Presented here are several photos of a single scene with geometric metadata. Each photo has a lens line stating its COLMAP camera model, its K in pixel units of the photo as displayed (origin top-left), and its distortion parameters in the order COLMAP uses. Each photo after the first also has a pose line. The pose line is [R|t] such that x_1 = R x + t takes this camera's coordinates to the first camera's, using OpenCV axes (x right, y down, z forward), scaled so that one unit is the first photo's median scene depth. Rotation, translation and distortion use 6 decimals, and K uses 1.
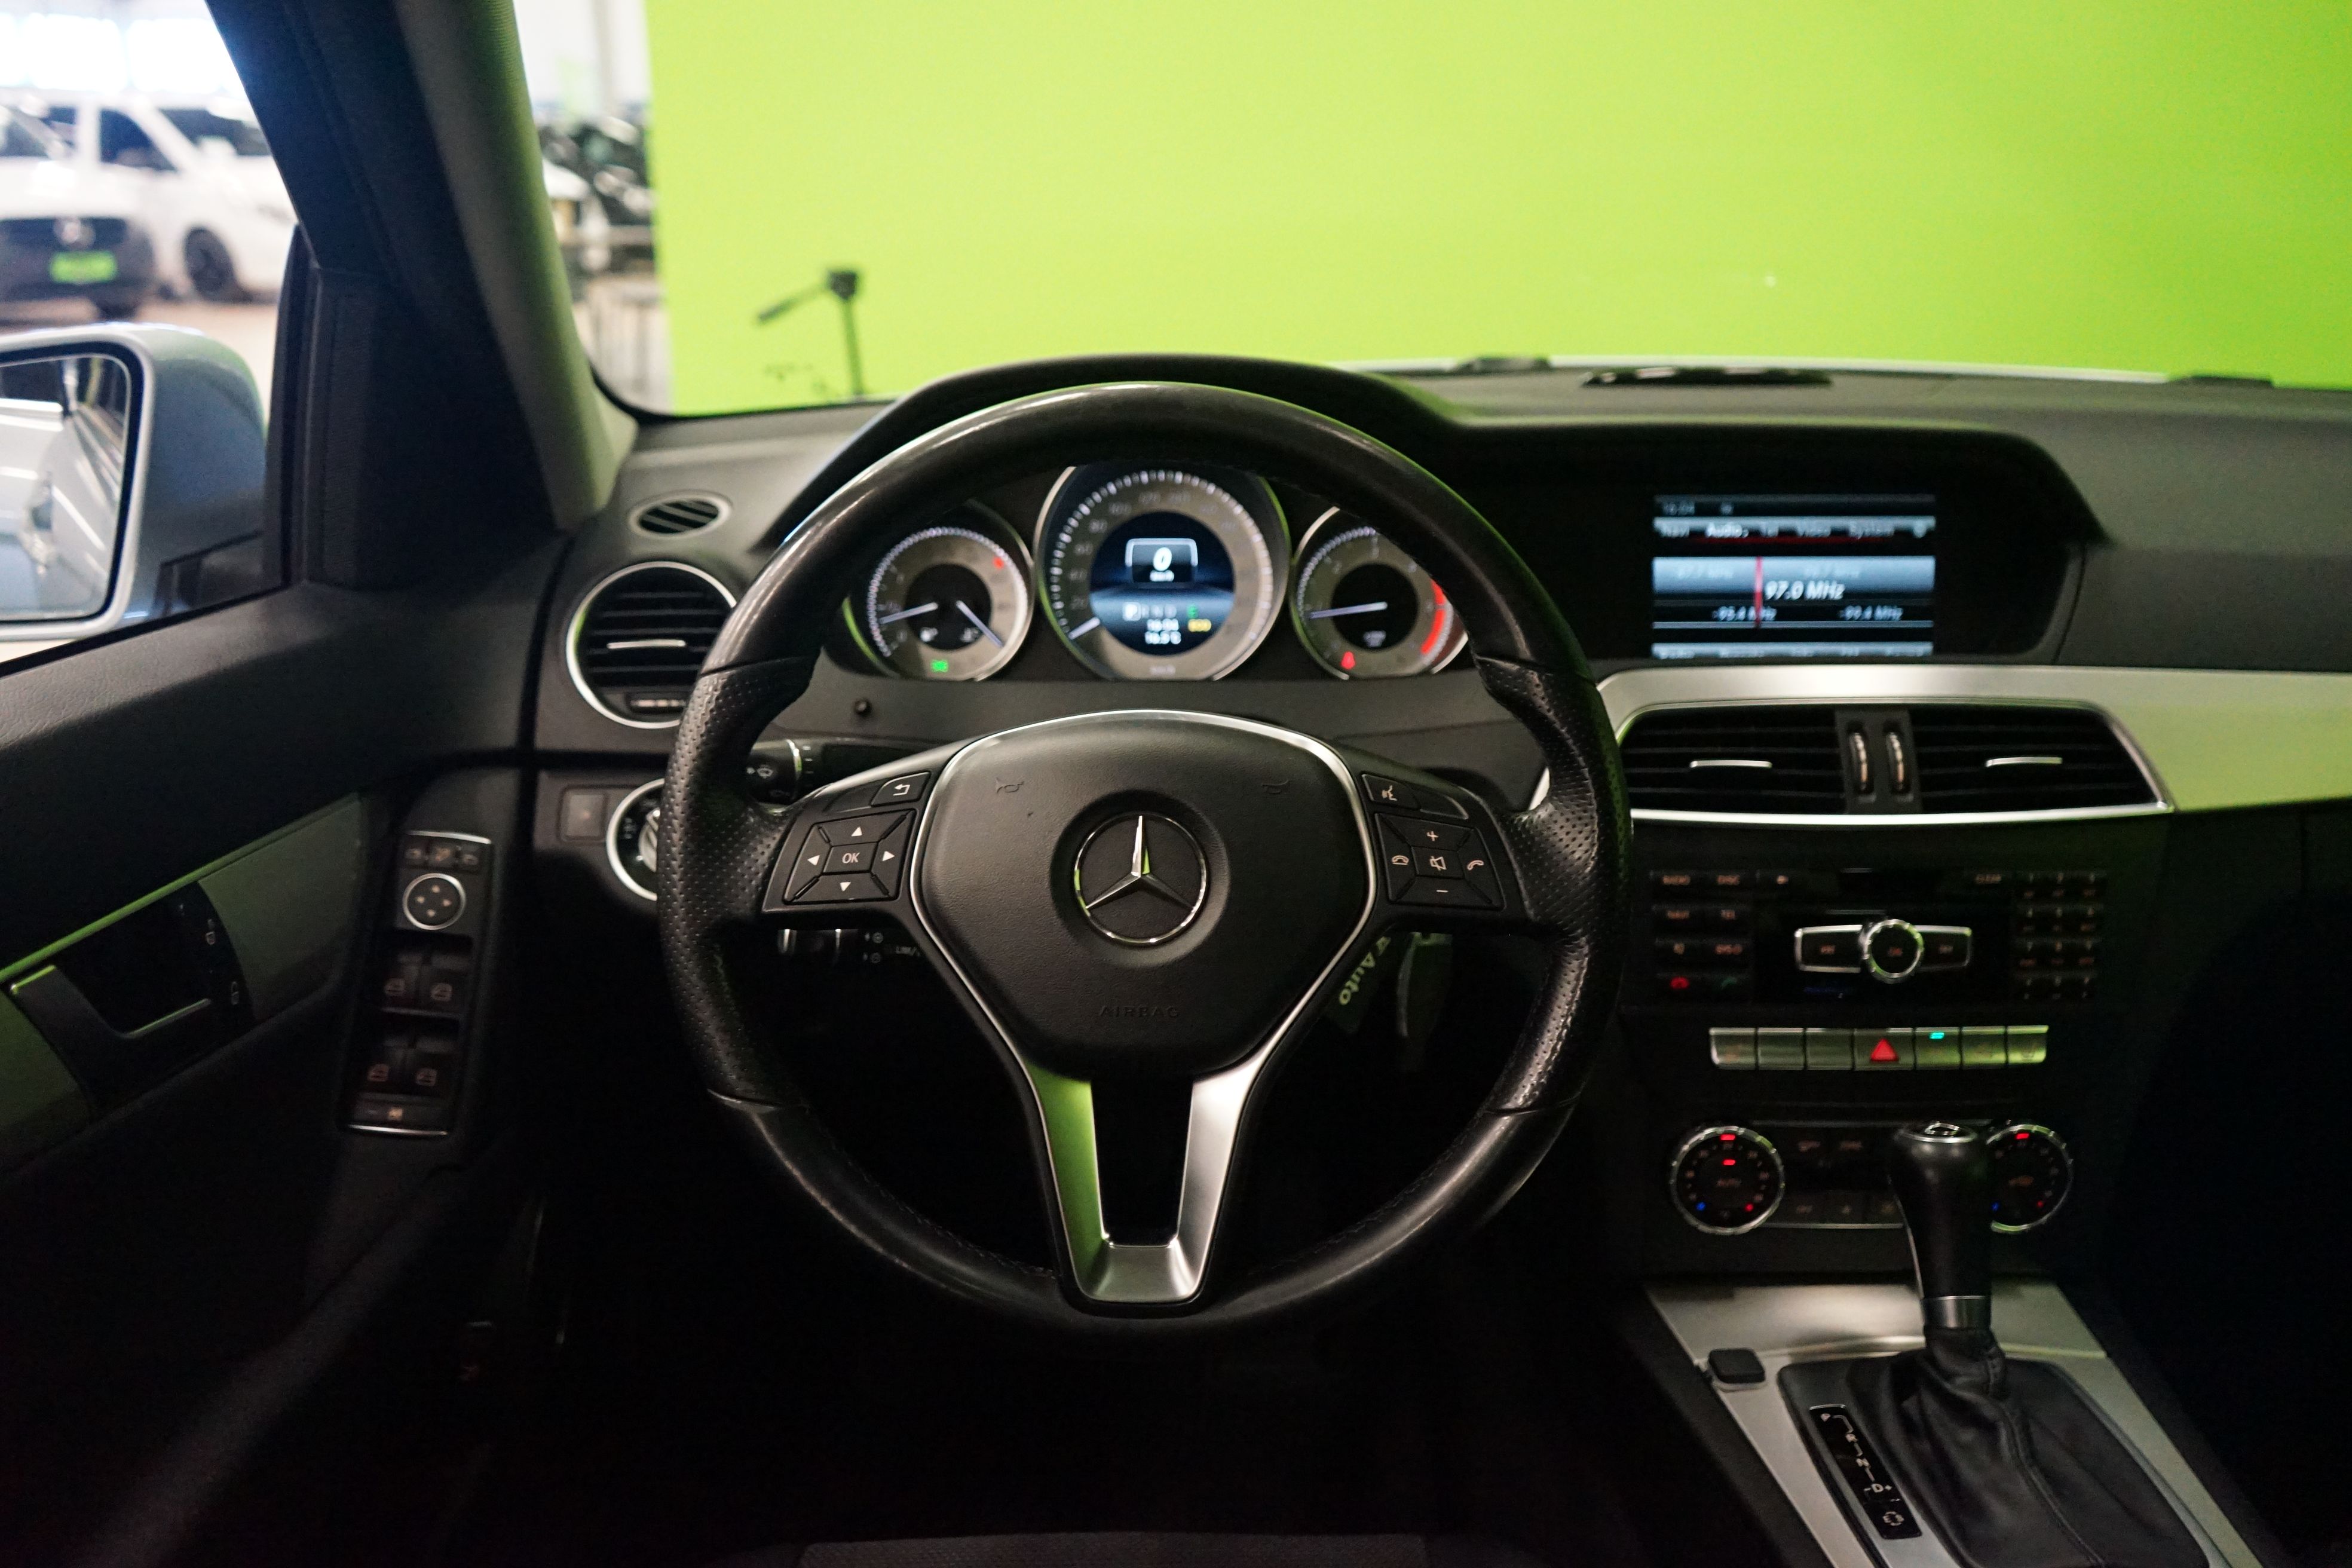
lens RADIAL K [[1902.7, 0, 1161.2], [0, 1902.7, 793.2], [0, 0, 1]] dist [-0.026037, 0.024904]
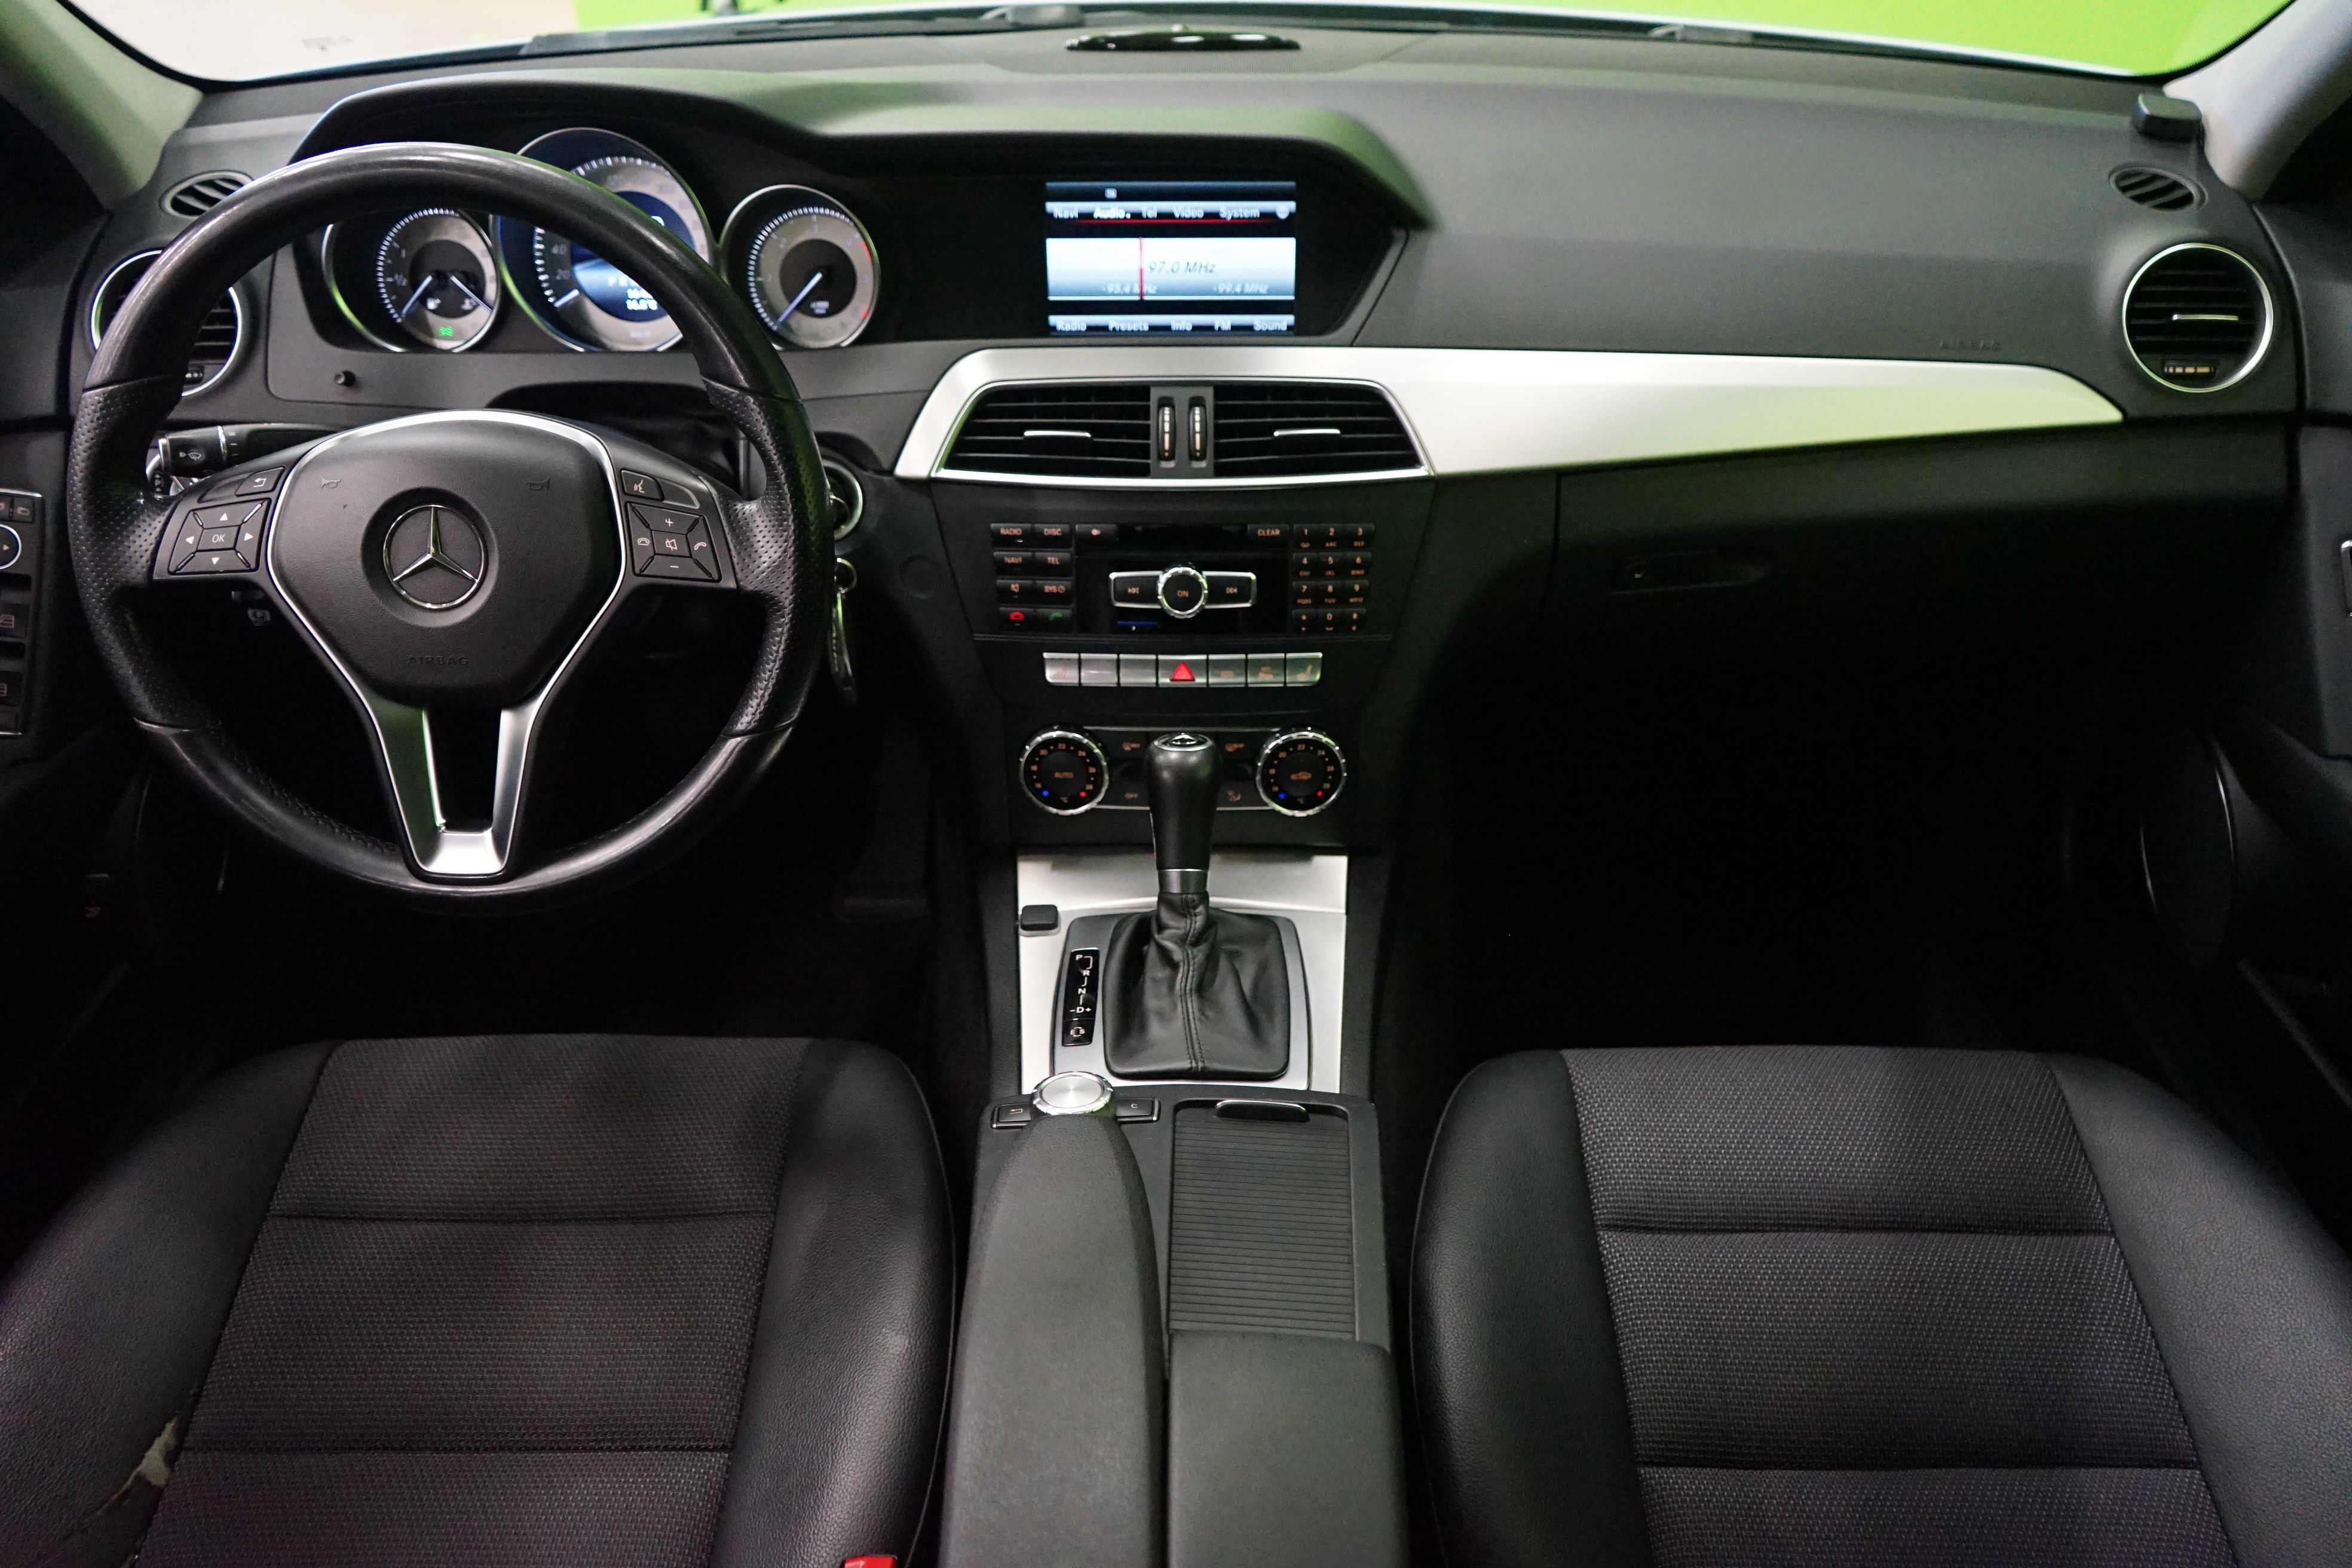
lens RADIAL K [[1902.7, 0, 1197.3], [0, 1902.7, 798.2], [0, 0, 1]] dist [-0.026037, 0.024904]
pose [[0.999934, 0.006531, -0.009501, 0.398002], [-0.003946, 0.968196, 0.250162, -0.091956], [0.010833, -0.250108, 0.968157, -0.209201]]
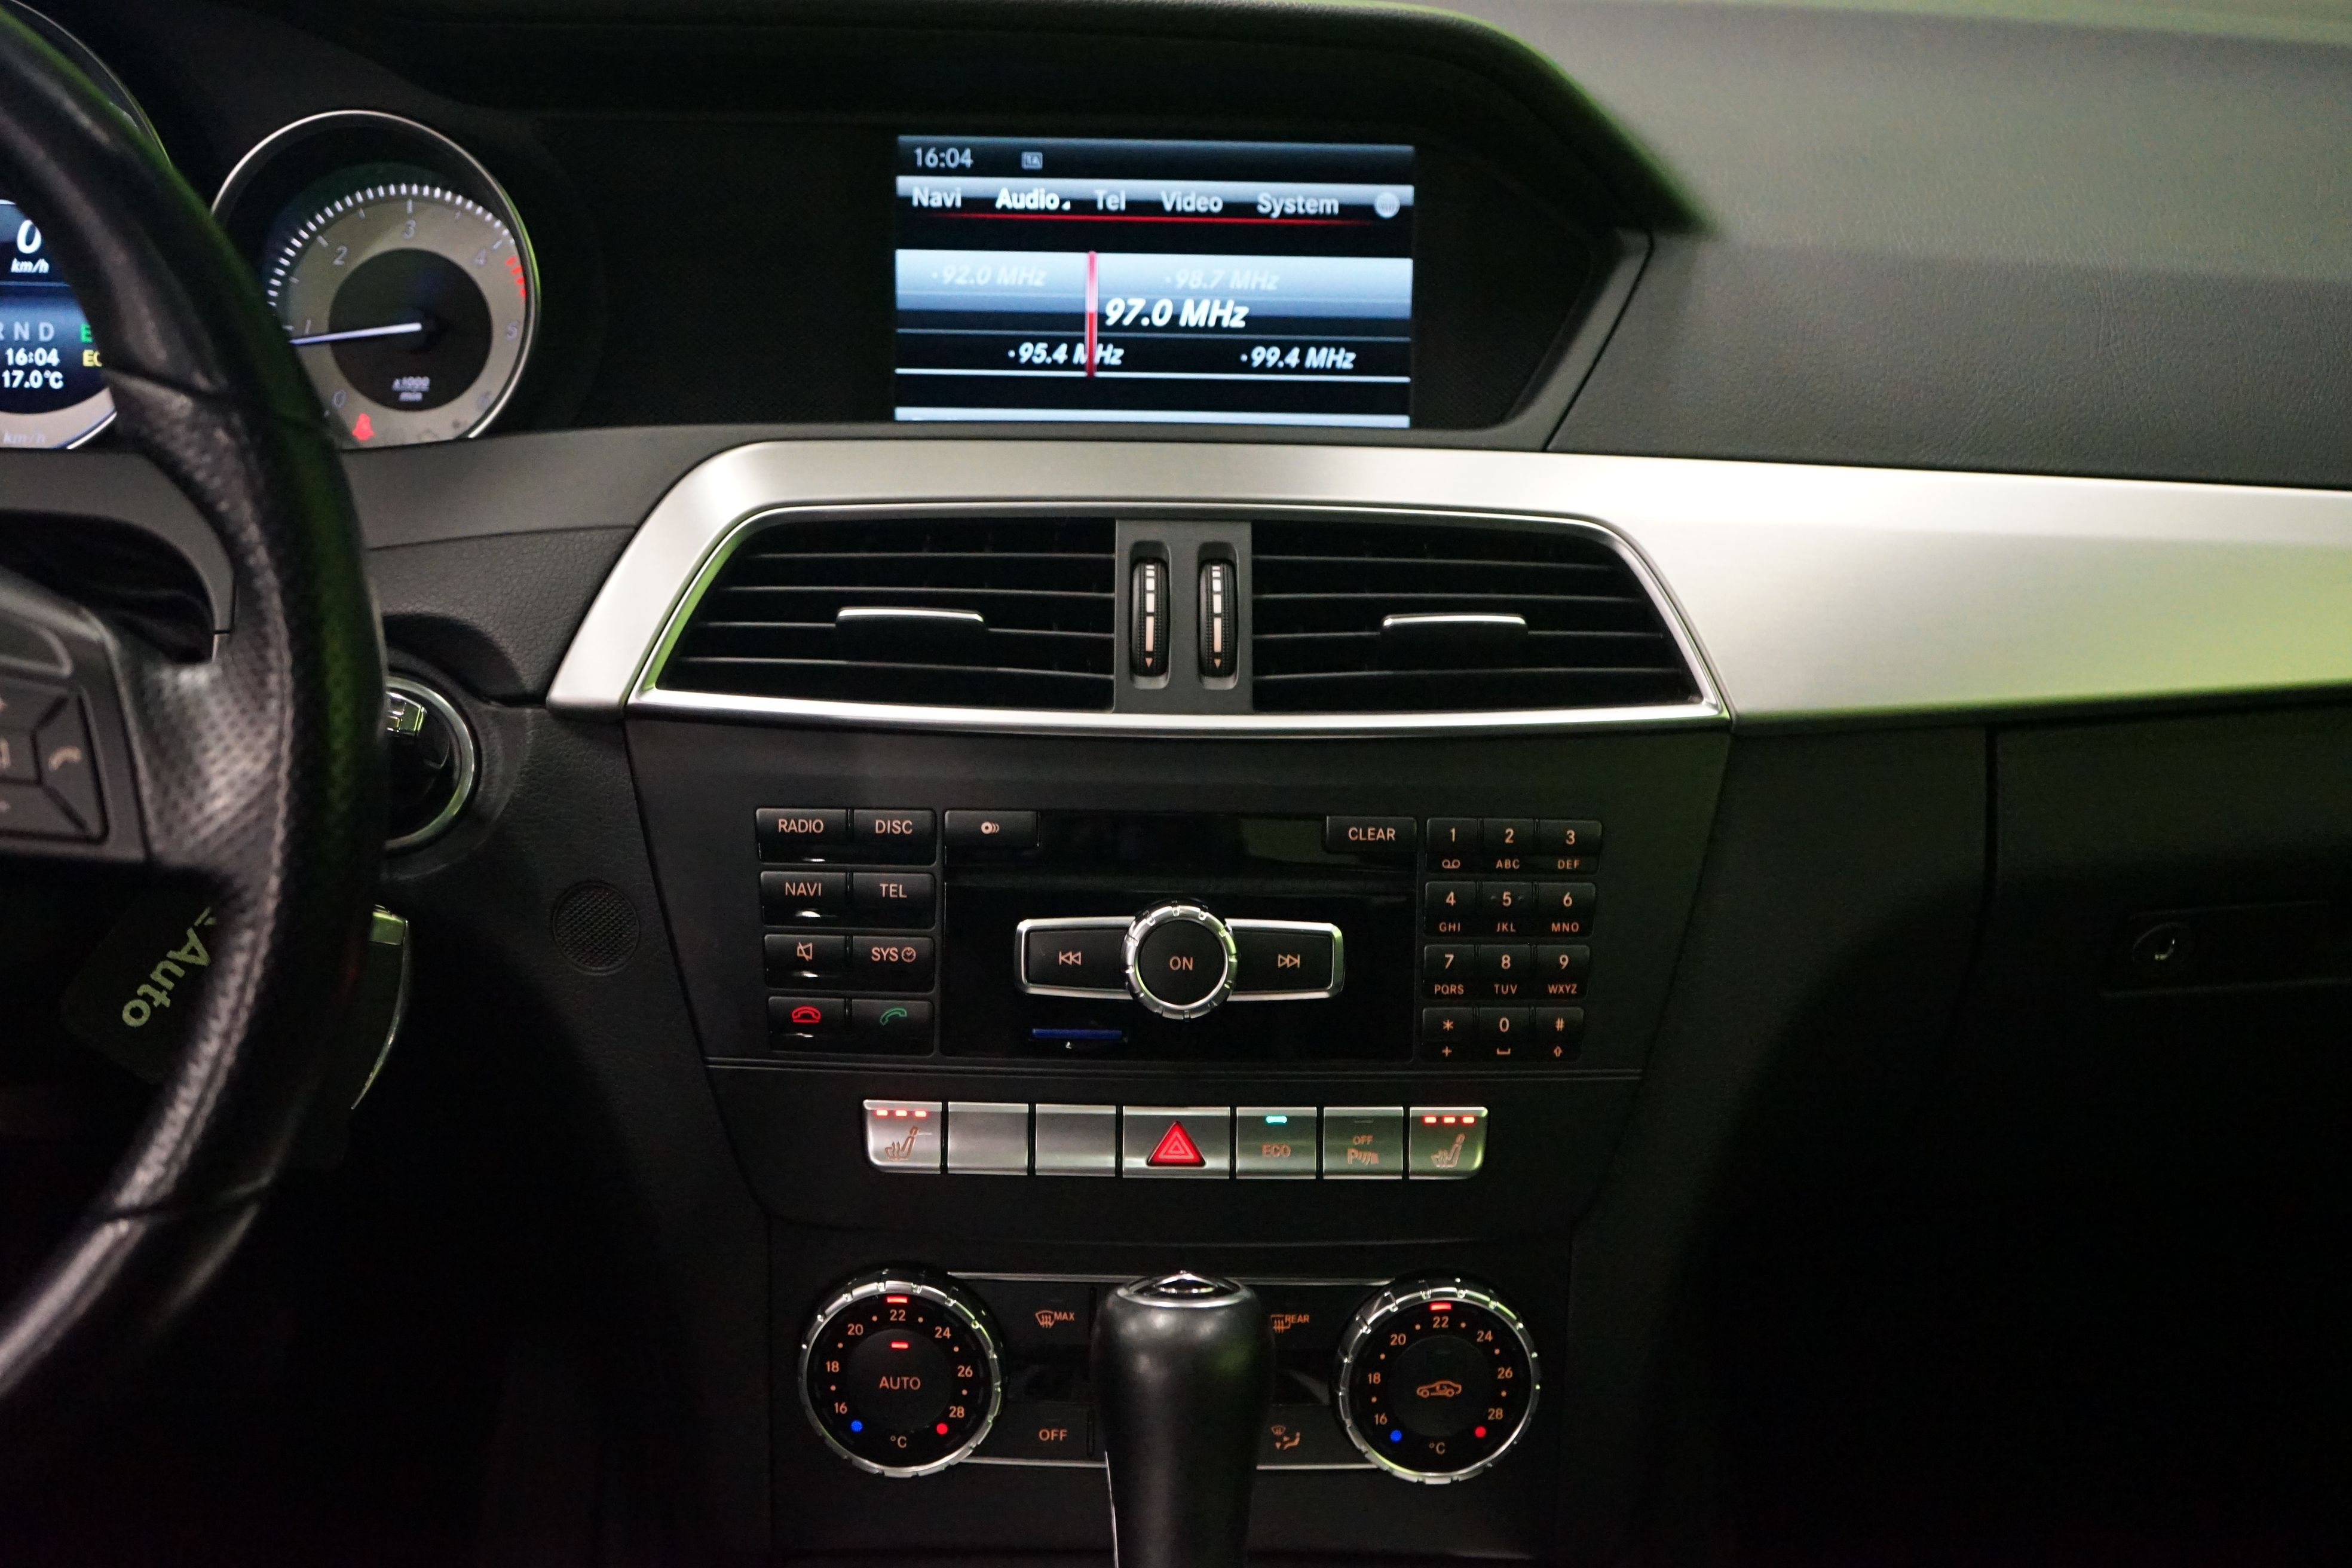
lens RADIAL K [[3271.1, 0, 1196.7], [0, 3271.1, 788.5], [0, 0, 1]] dist [0.016496, 0.000000]
pose [[0.999623, 0.018535, 0.020267, 0.361639], [-0.018675, 0.999803, 0.006759, 0.026383], [-0.020137, -0.007135, 0.999772, 0.057886]]
